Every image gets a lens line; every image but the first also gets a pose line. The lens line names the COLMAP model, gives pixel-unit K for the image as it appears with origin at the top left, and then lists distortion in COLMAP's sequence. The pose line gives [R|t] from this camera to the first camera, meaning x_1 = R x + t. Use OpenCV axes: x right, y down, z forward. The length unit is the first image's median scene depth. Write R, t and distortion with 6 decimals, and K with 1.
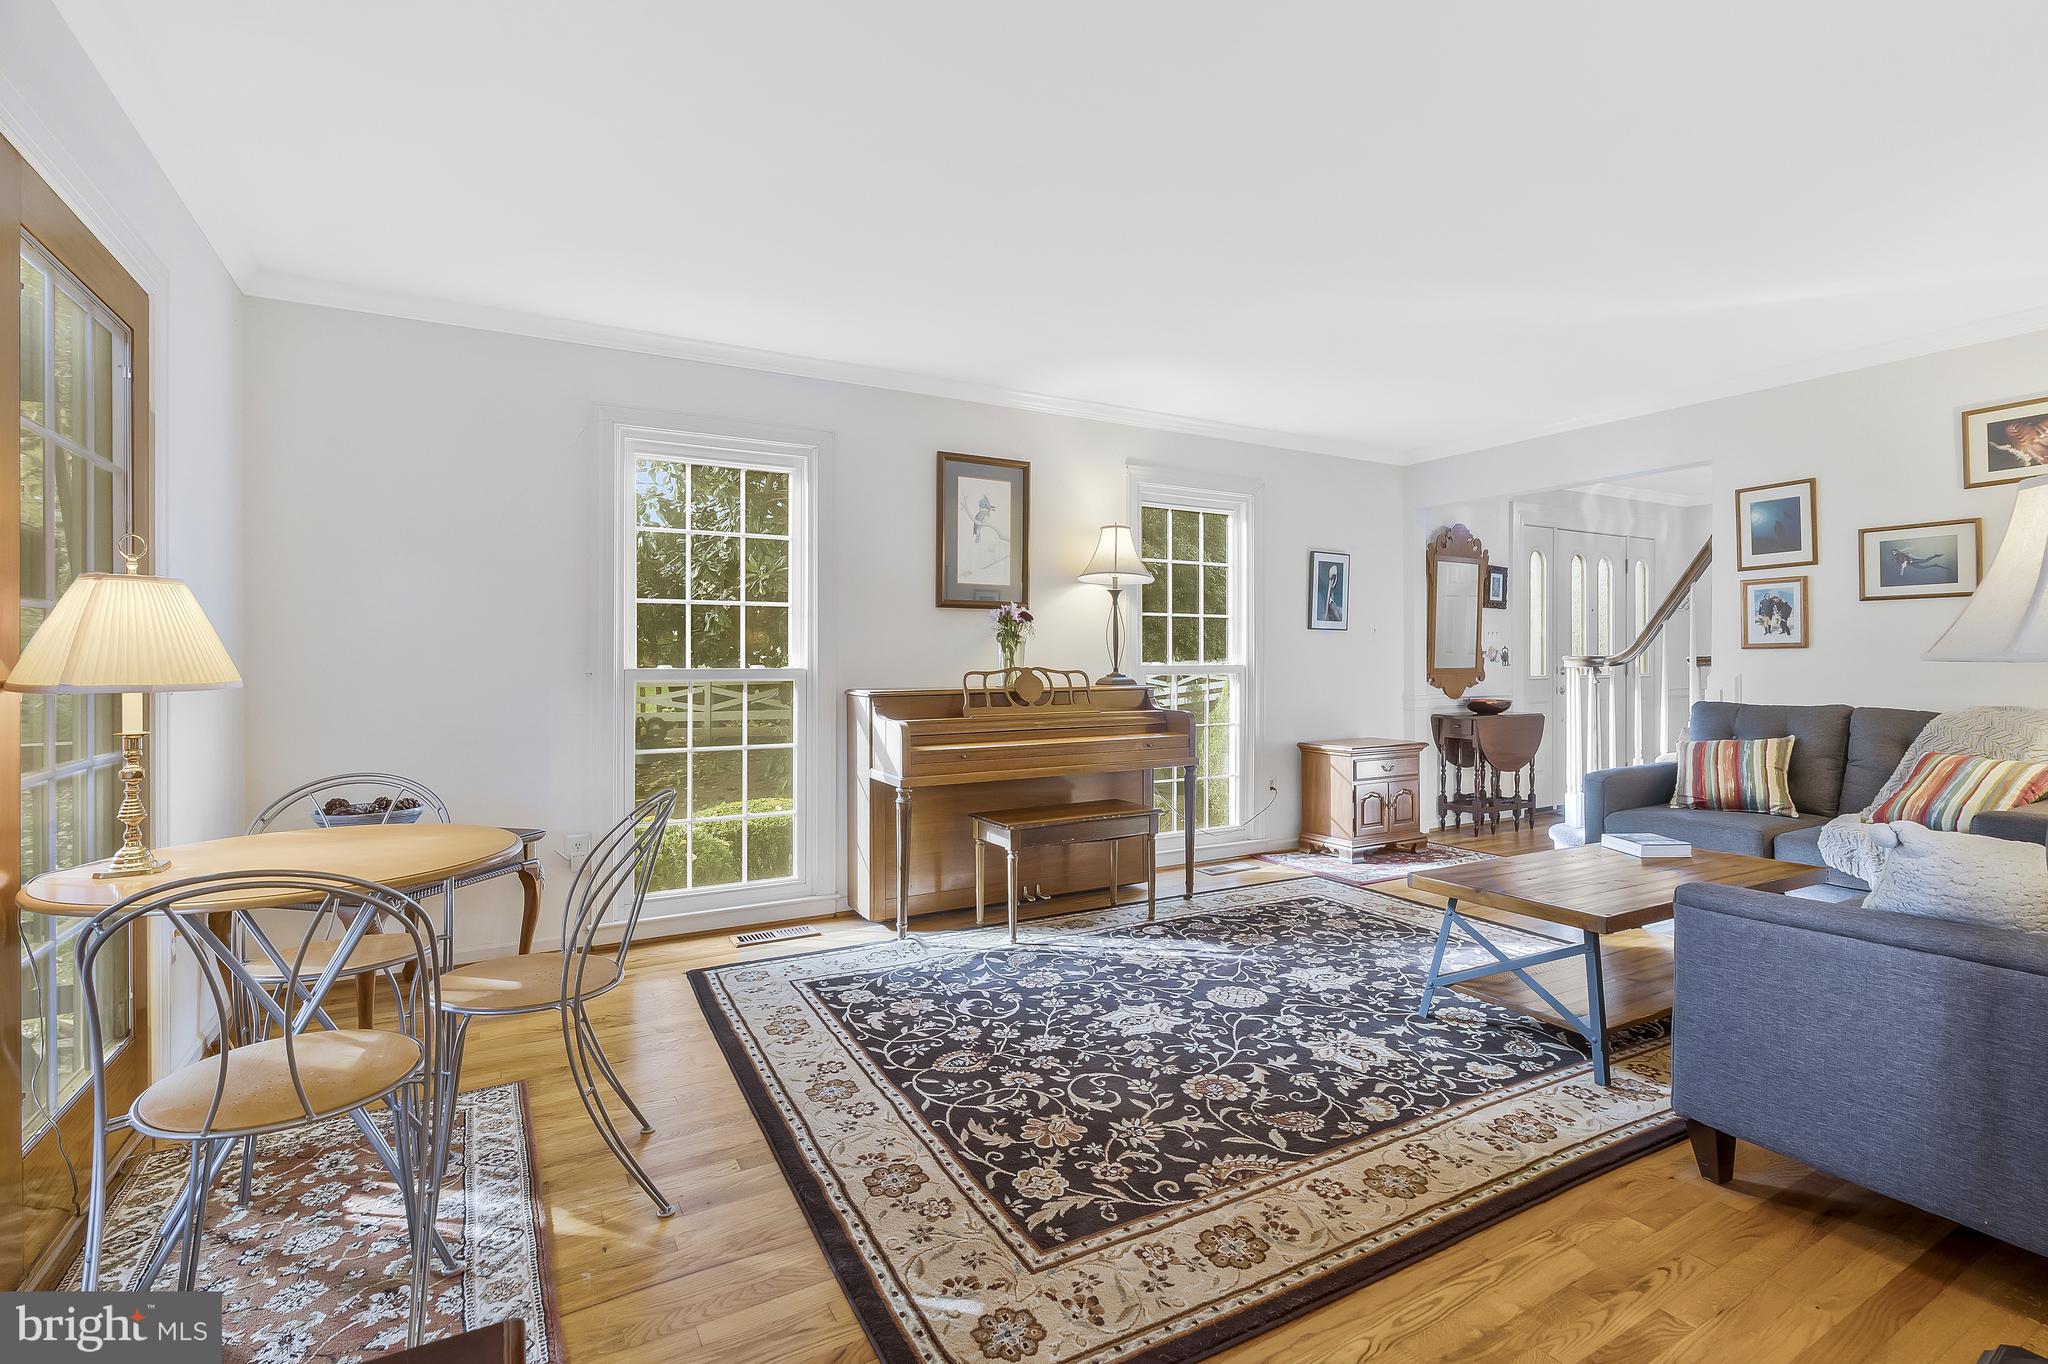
lens RADIAL K [[939.6, 0, 1026.3], [0, 939.6, 670.0], [0, 0, 1]] dist [0.001732, 0.000552]
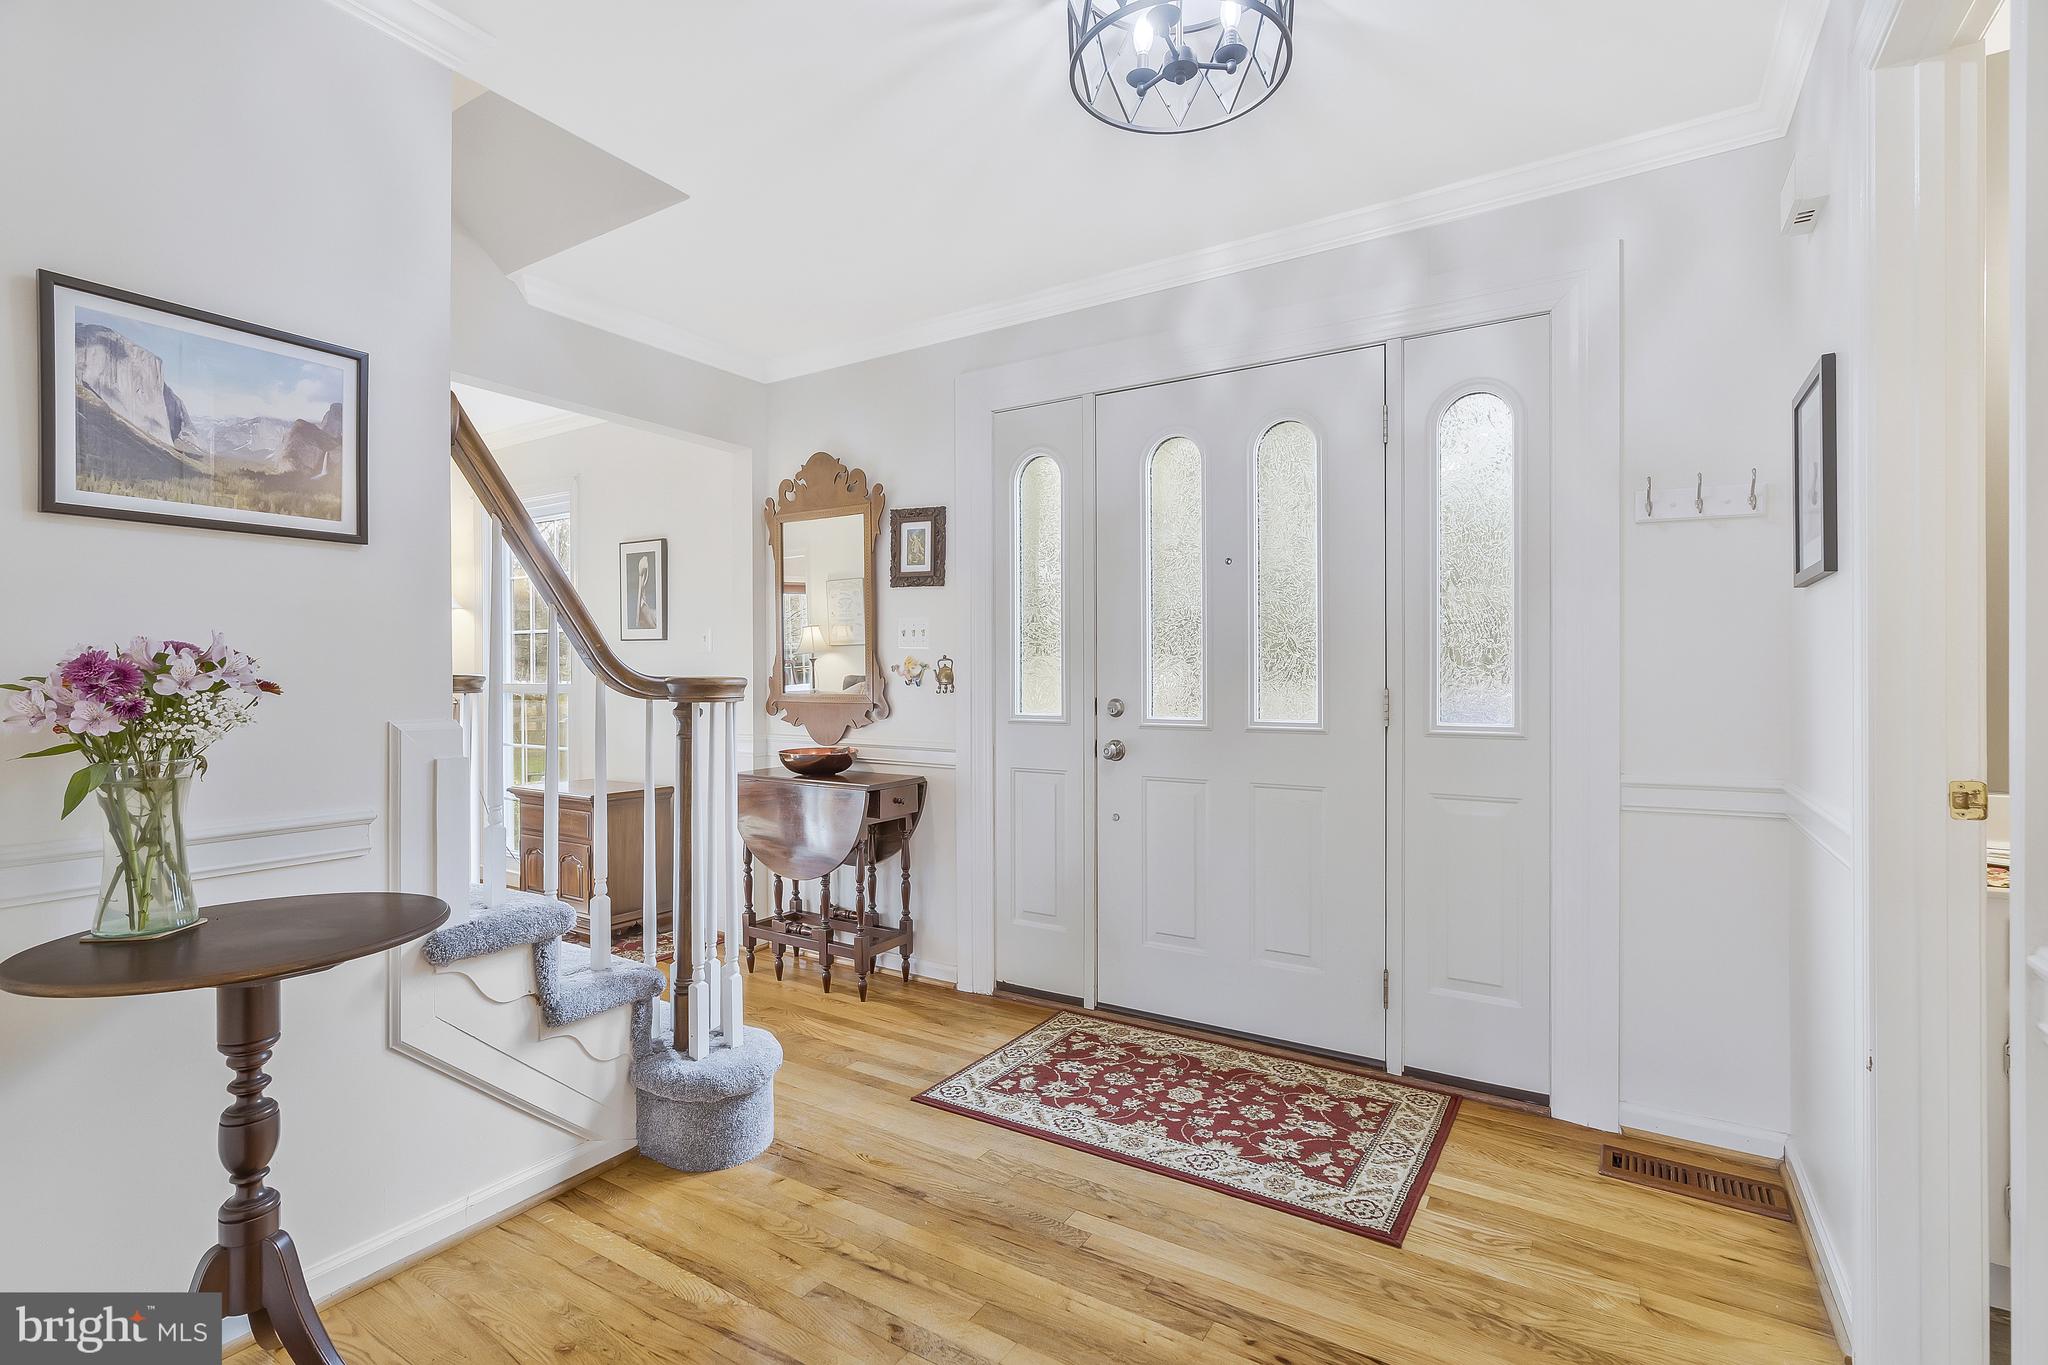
lens RADIAL K [[939.6, 0, 1020.5], [0, 939.6, 679.1], [0, 0, 1]] dist [0.001732, 0.000552]
pose [[0.470830, 0.006131, -0.882203, 1.010680], [-0.010888, 0.999940, 0.001138, -0.013537], [0.882157, 0.009070, 0.470869, 0.800924]]
